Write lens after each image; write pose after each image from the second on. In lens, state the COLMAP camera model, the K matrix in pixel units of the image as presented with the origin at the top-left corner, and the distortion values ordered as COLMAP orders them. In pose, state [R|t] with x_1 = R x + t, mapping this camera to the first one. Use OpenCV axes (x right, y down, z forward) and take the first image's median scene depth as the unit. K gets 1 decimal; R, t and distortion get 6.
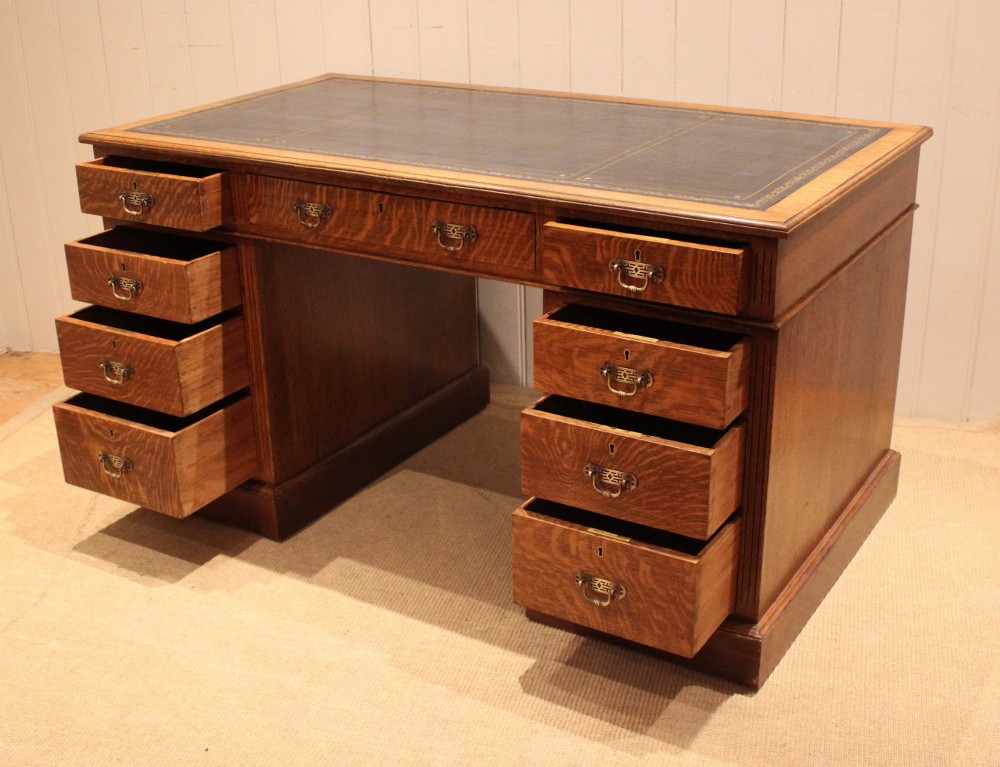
lens RADIAL K [[1312.7, 0, 505.4], [0, 1312.7, 384.0], [0, 0, 1]] dist [-0.153817, 0.000000]
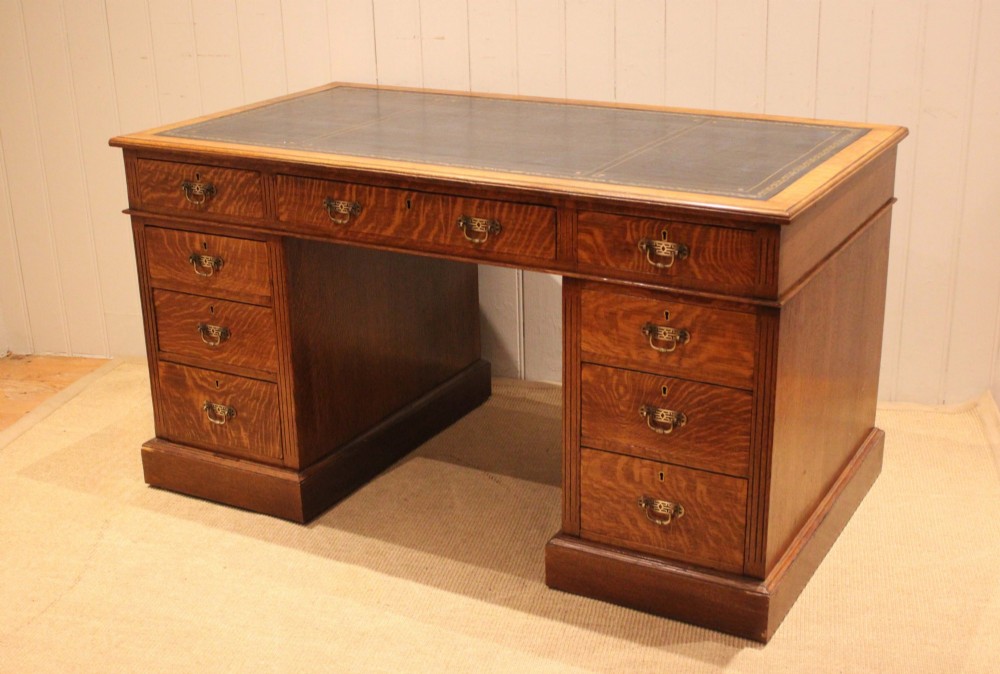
lens RADIAL K [[1410.6, 0, 504.6], [0, 1410.6, 352.0], [0, 0, 1]] dist [-0.133018, 0.000000]
pose [[0.998426, -0.013090, 0.054544, -0.077991], [0.015743, 0.998699, -0.048496, 0.043107], [-0.053839, 0.049279, 0.997333, -0.153428]]
